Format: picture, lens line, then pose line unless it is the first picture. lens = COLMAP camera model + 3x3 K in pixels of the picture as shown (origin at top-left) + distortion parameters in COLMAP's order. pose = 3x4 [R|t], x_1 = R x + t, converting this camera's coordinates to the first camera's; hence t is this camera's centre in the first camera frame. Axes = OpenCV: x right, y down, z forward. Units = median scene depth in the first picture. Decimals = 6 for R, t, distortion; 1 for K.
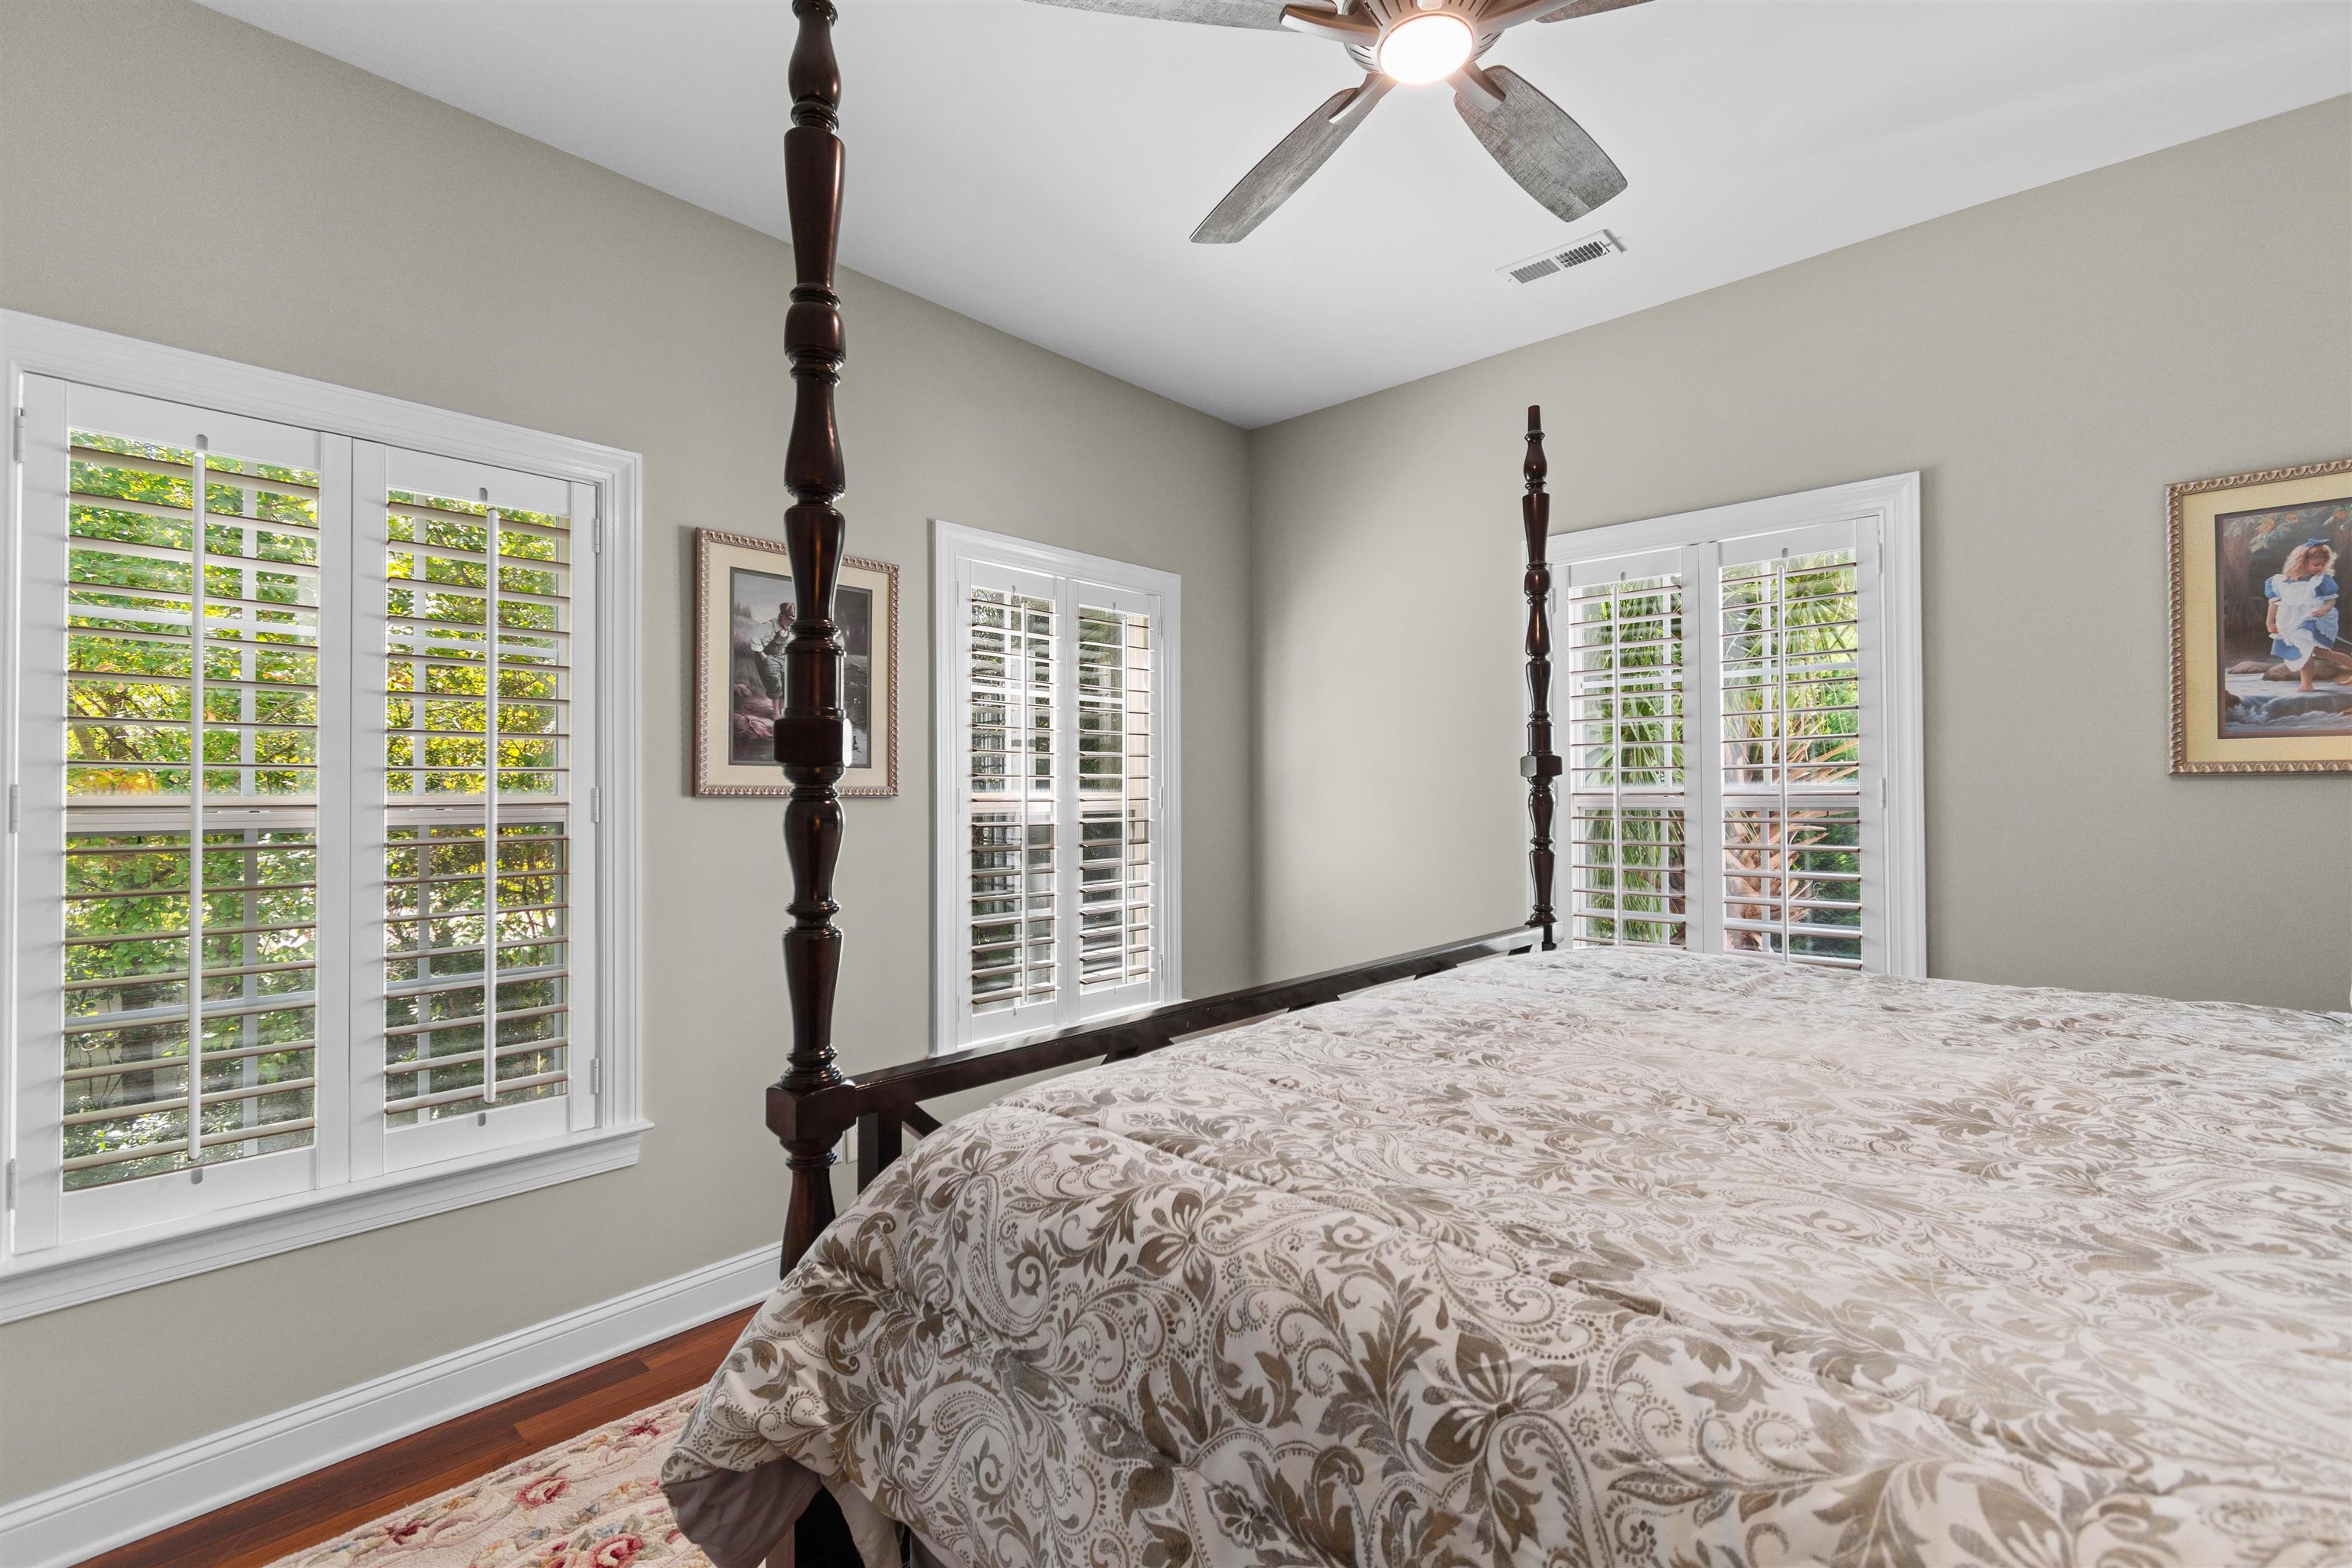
lens RADIAL K [[1029.5, 0, 1183.4], [0, 1029.5, 790.1], [0, 0, 1]] dist [0.002508, -0.000709]
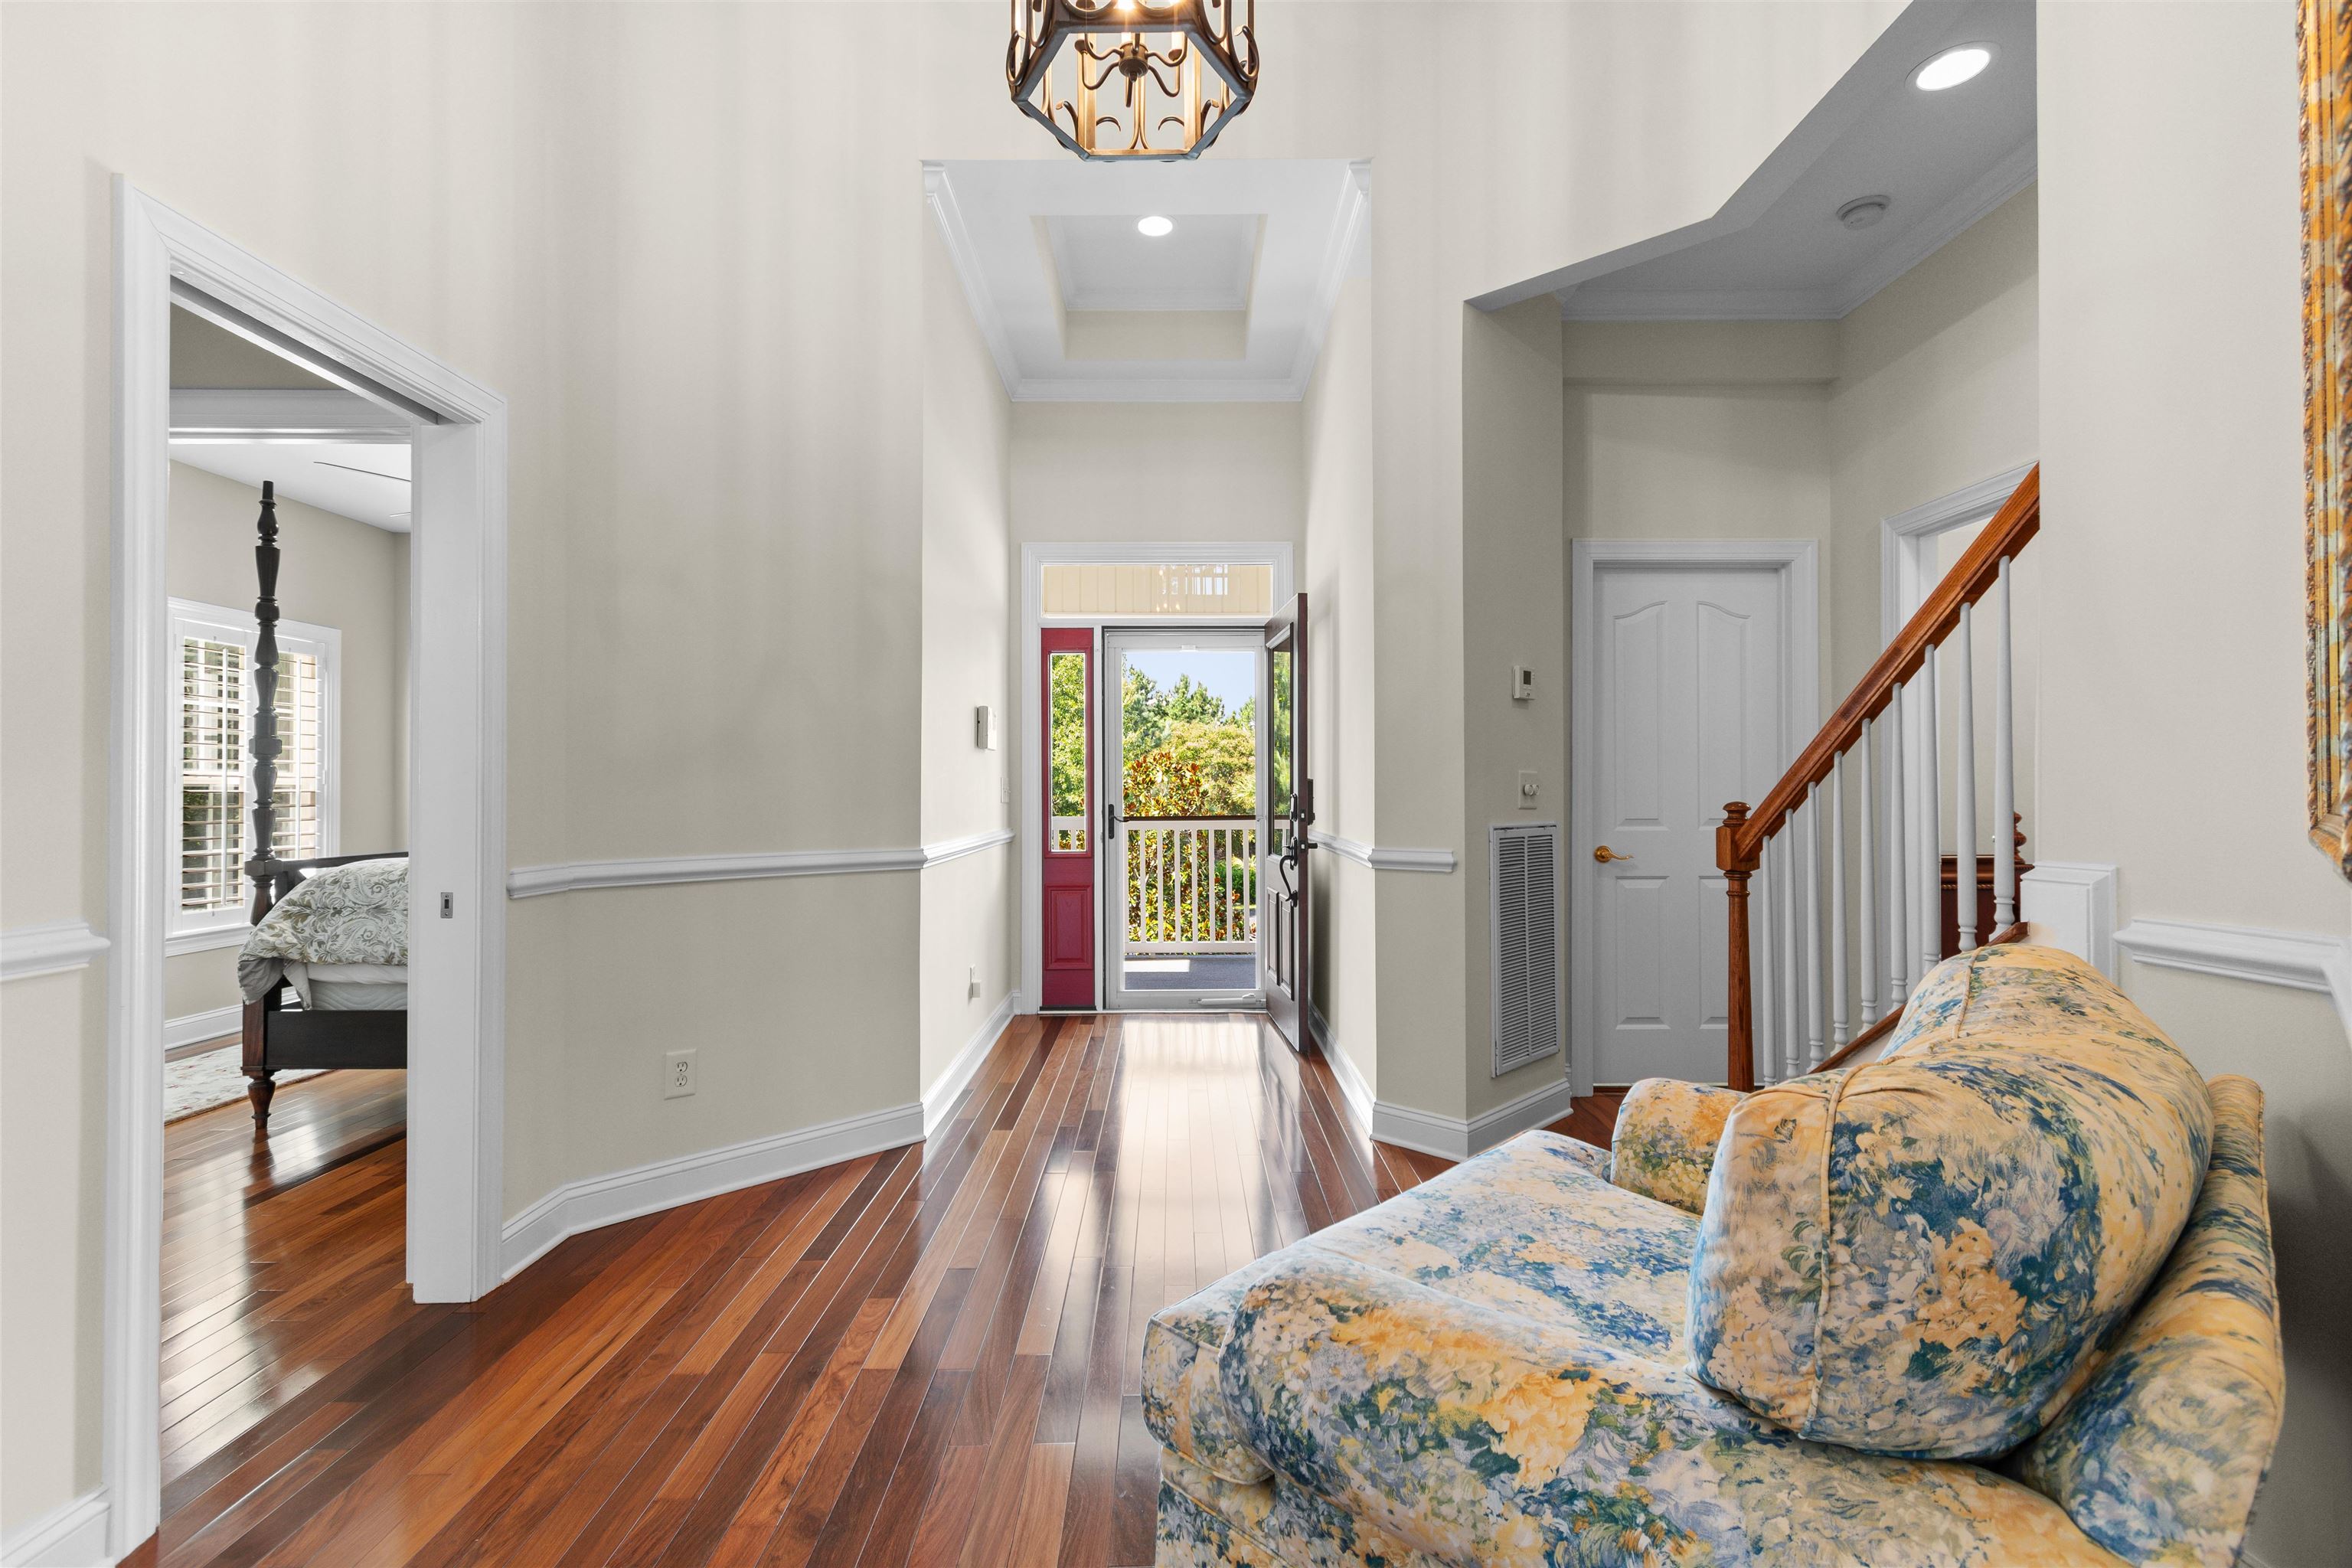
lens RADIAL K [[1055.8, 0, 1180.4], [0, 1055.8, 800.3], [0, 0, 1]] dist [0.001816, 0.000369]
pose [[0.729570, 0.001347, 0.683905, -0.198686], [-0.007598, 0.999952, 0.006136, 0.027167], [-0.683864, -0.009673, 0.729545, -1.181703]]
